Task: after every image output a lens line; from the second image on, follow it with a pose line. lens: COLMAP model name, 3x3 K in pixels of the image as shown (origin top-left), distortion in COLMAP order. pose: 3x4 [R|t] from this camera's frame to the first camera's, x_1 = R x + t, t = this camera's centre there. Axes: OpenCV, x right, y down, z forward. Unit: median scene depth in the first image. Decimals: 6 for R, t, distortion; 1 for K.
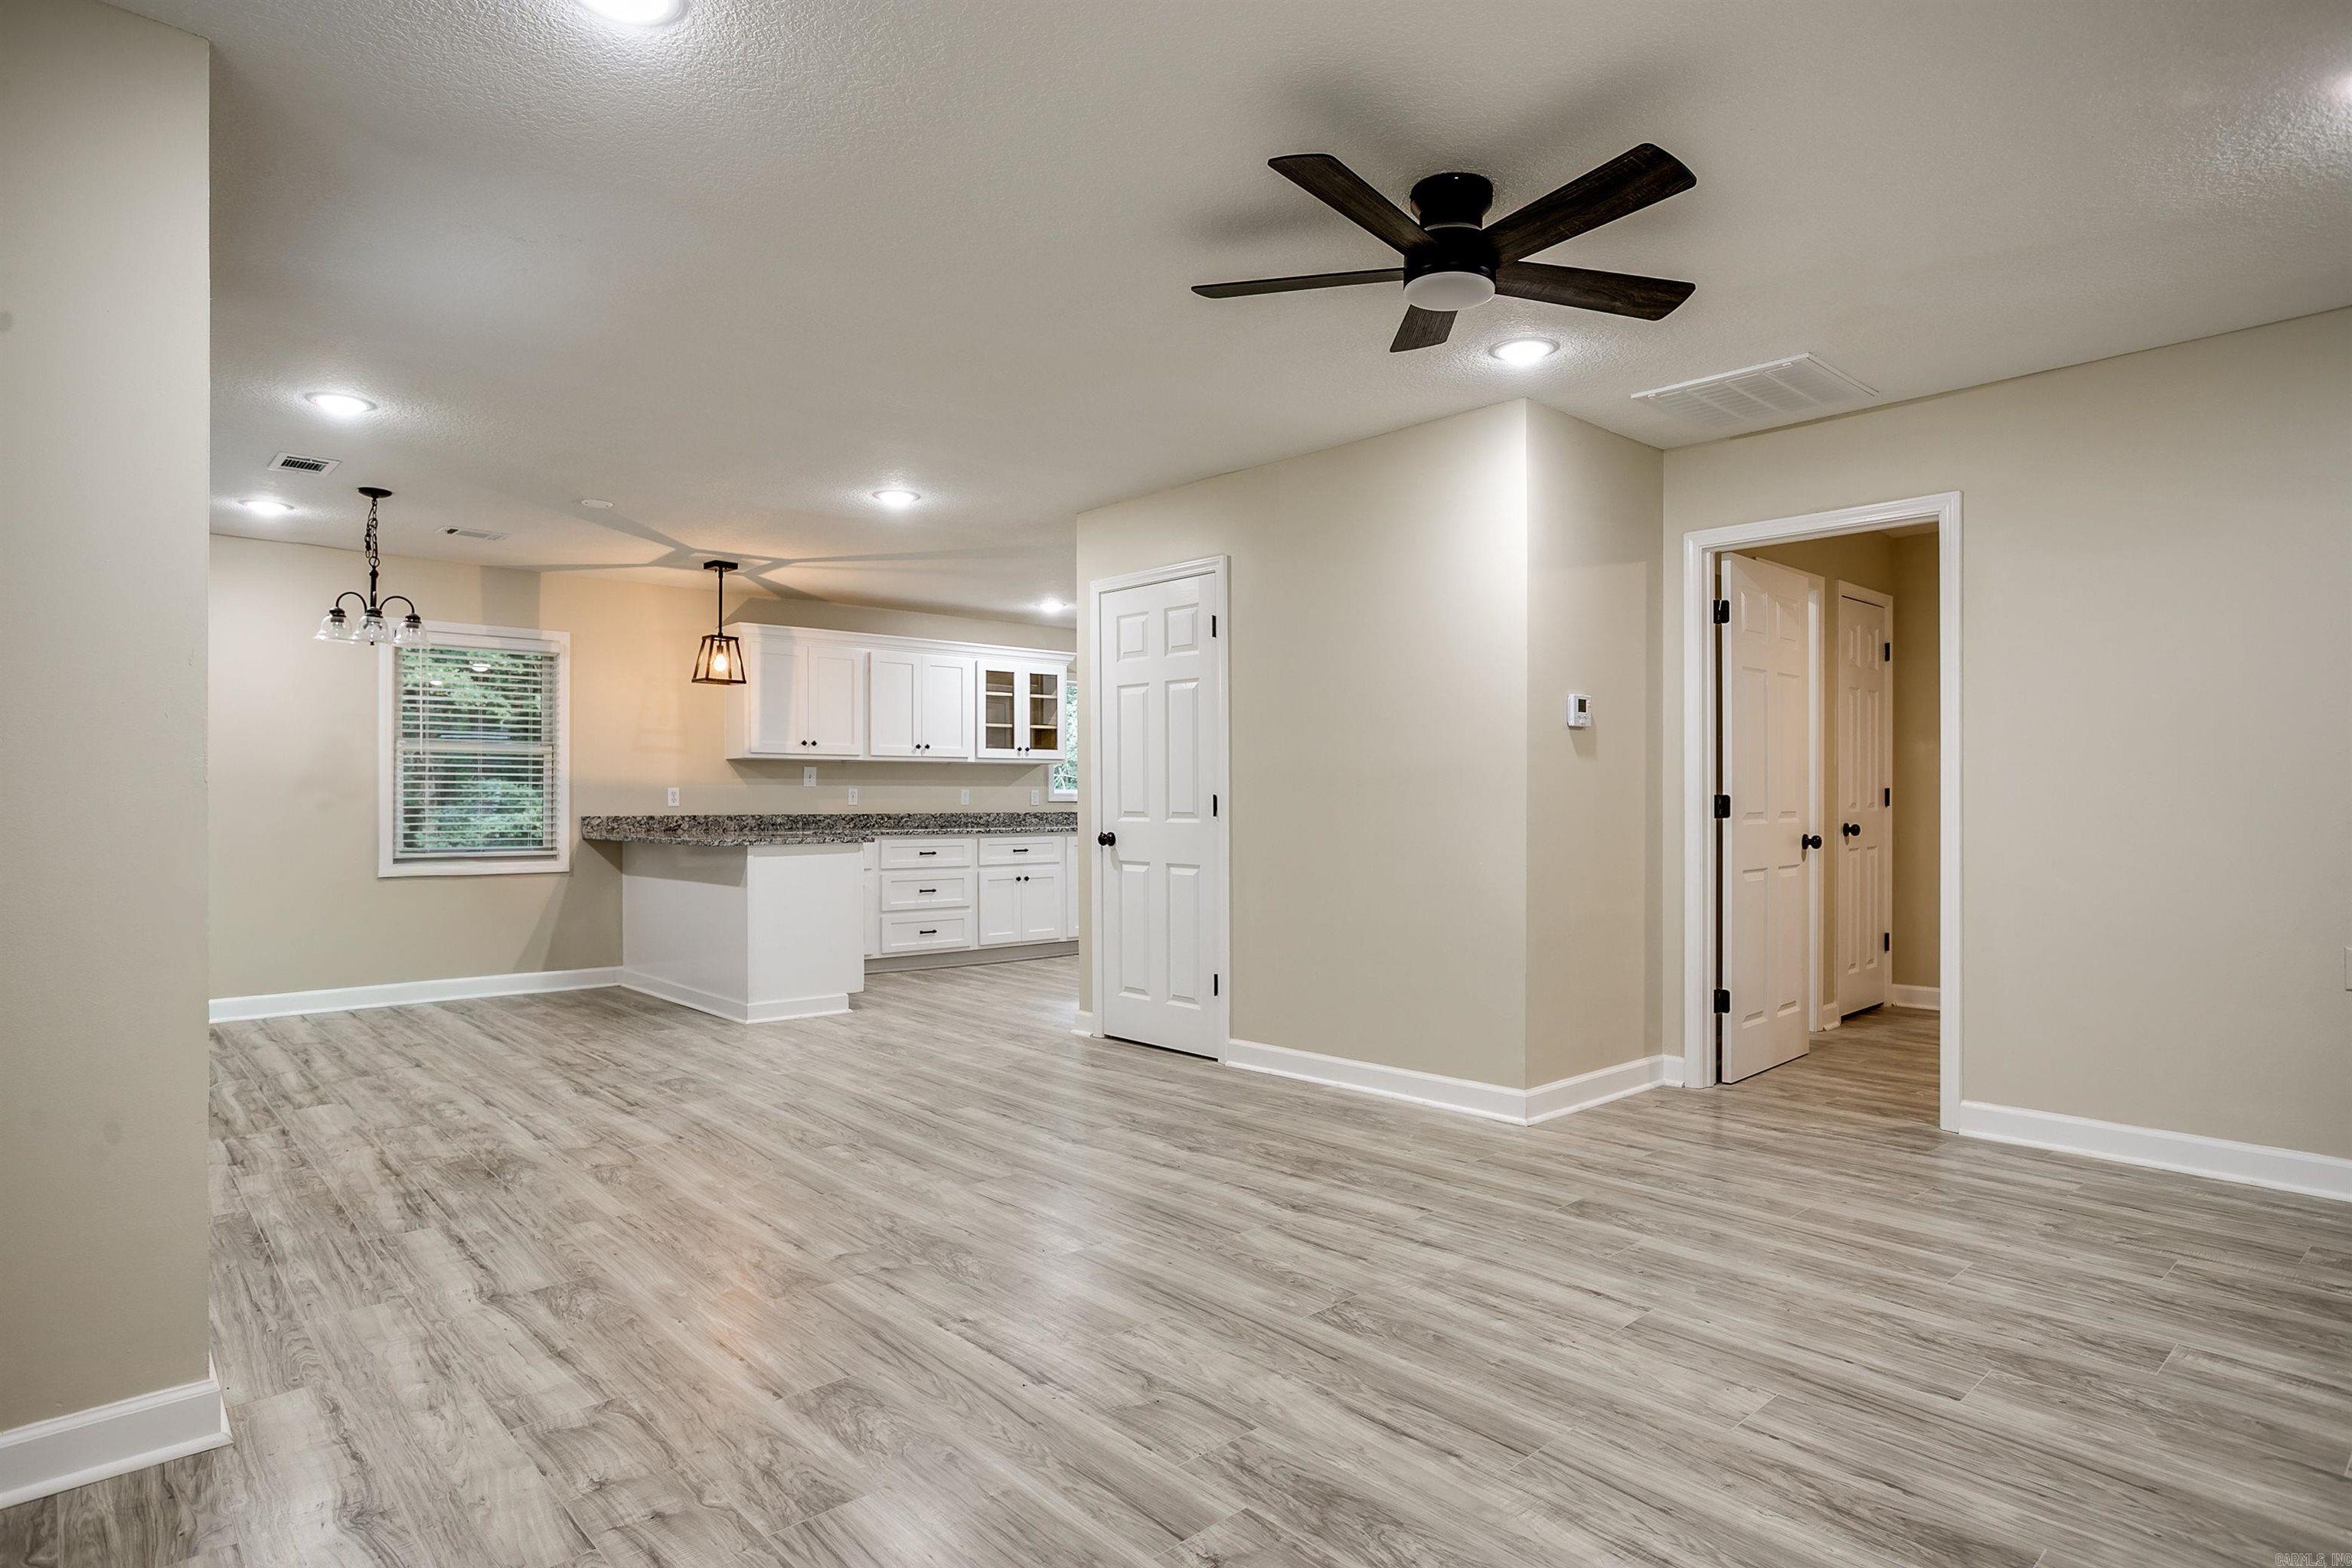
lens RADIAL K [[1242.2, 0, 1171.0], [0, 1242.2, 789.1], [0, 0, 1]] dist [0.032120, 0.000513]
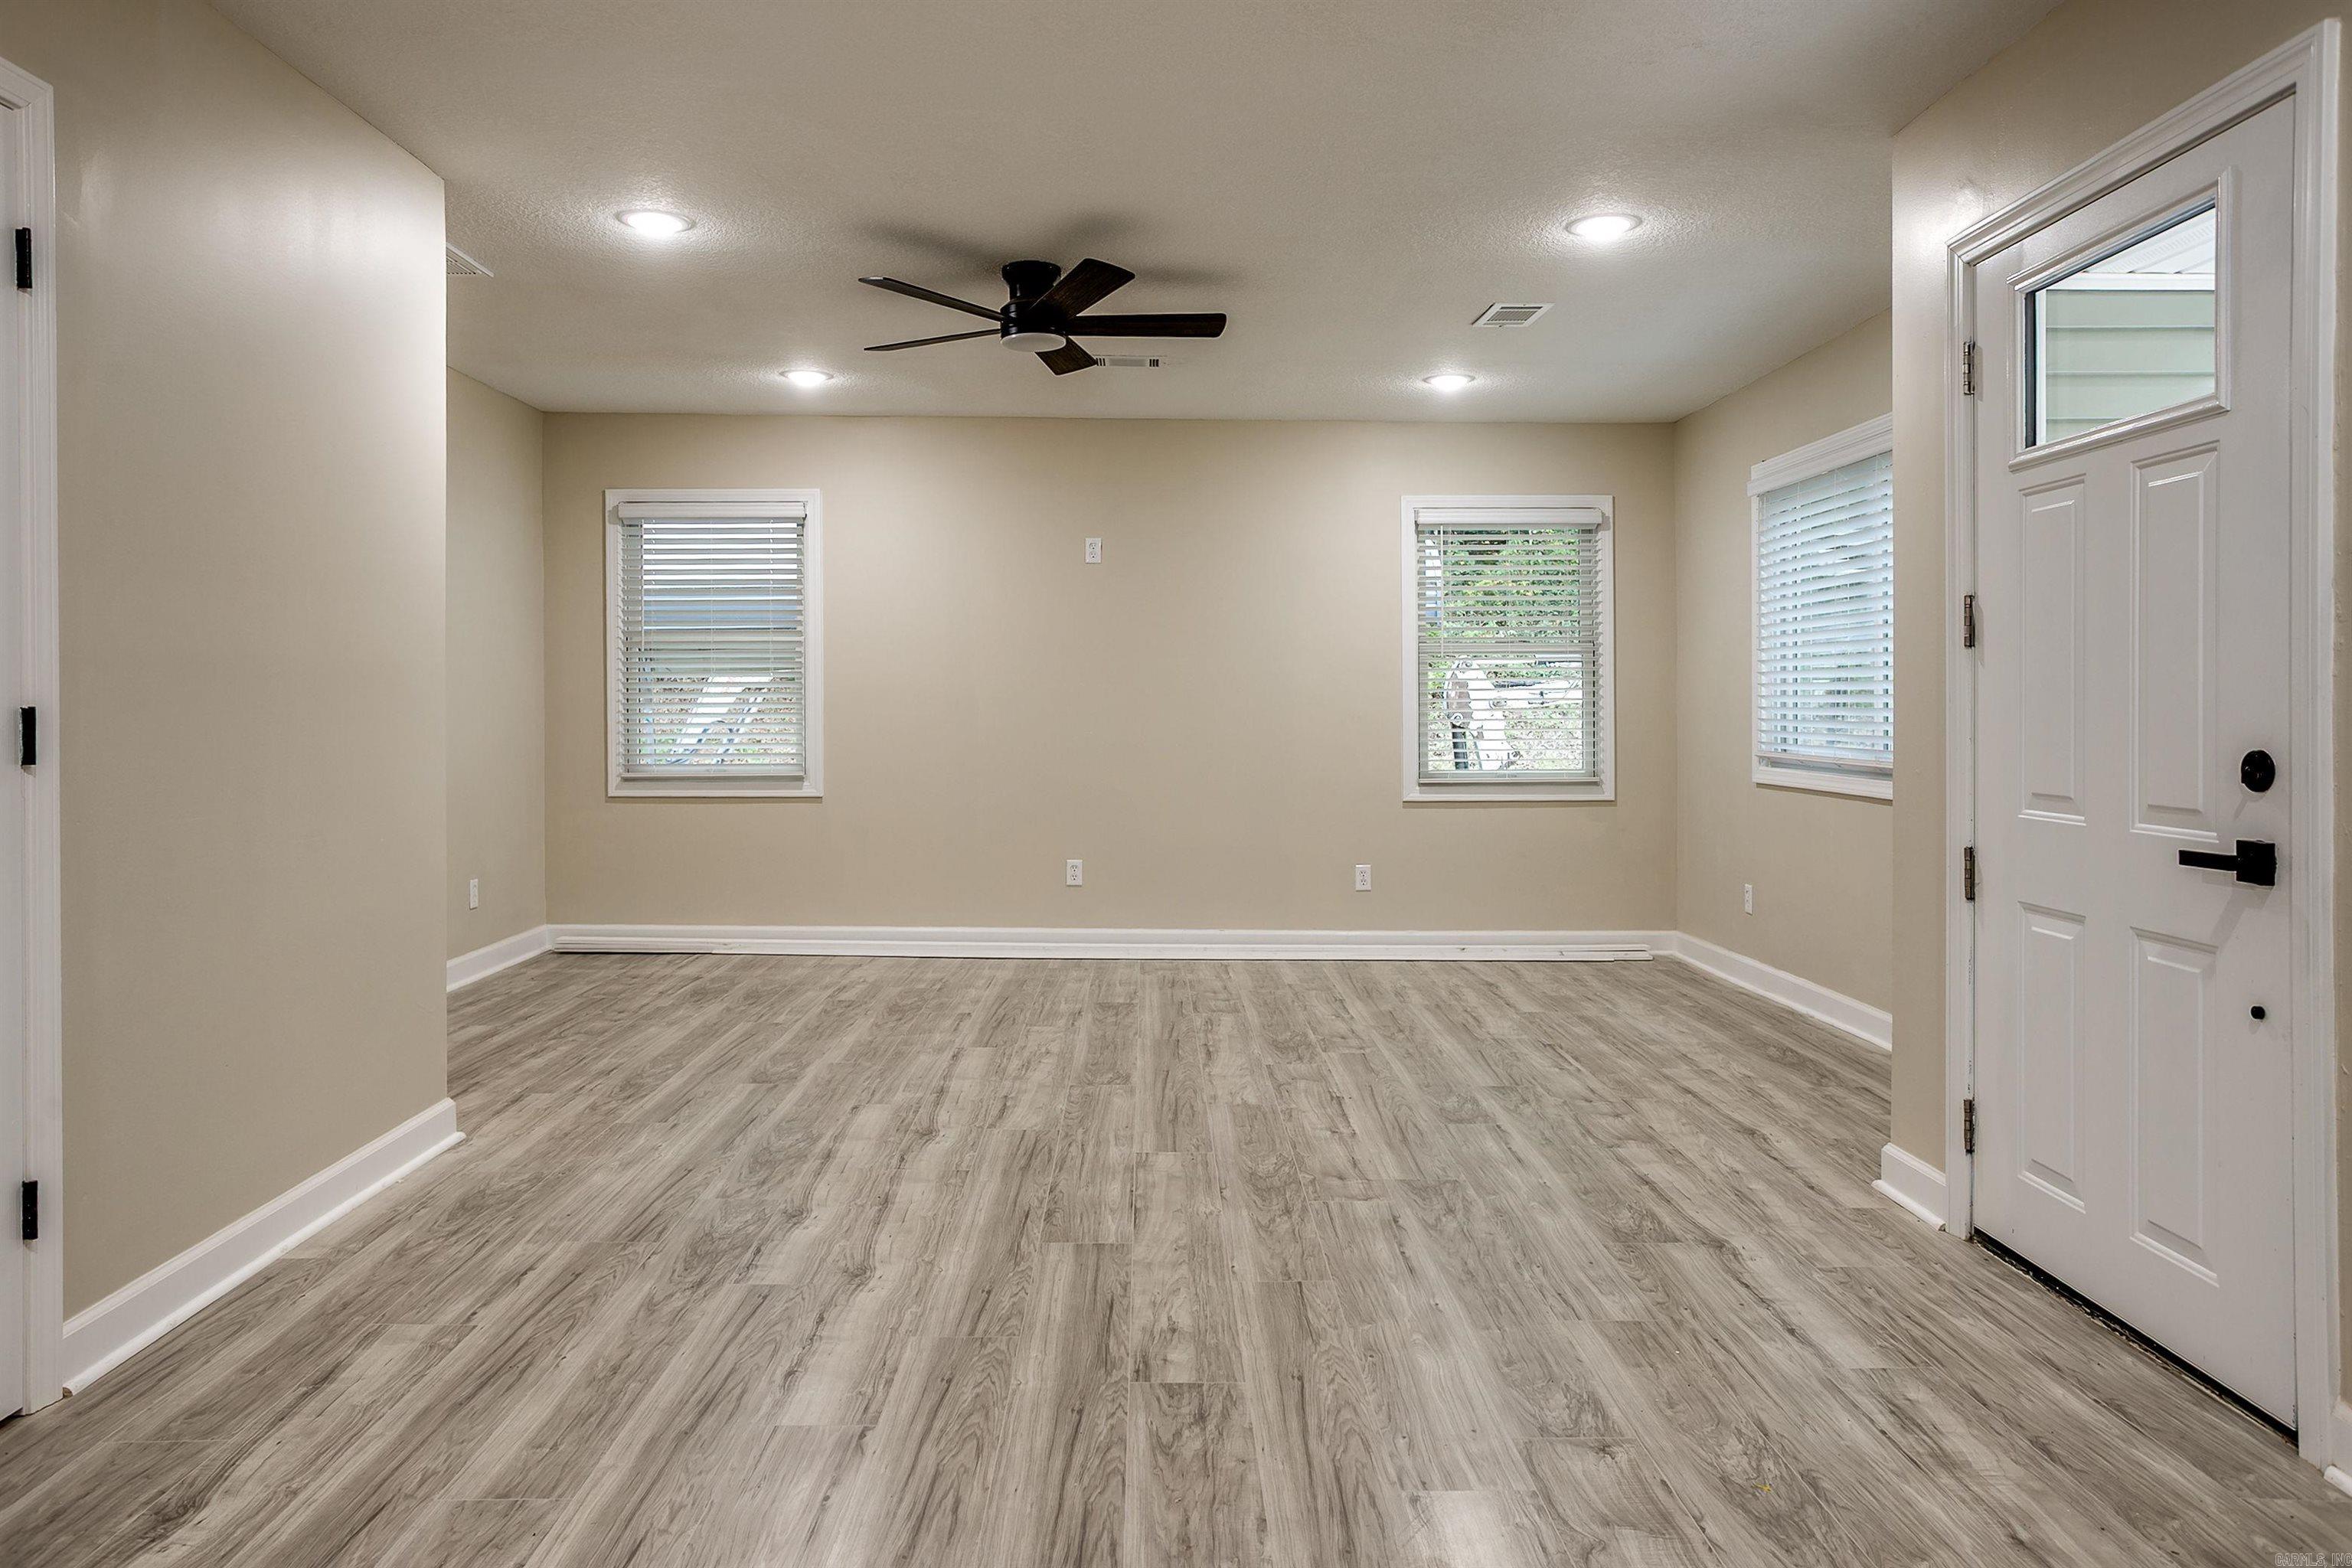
lens RADIAL K [[1501.7, 0, 1176.0], [0, 1501.7, 784.0], [0, 0, 1]] dist [-0.027610, 0.001729]
pose [[-0.744330, -0.025386, 0.667330, -0.831336], [0.002466, 0.999166, 0.040760, 0.022985], [-0.667808, 0.031985, -0.743646, 1.784418]]
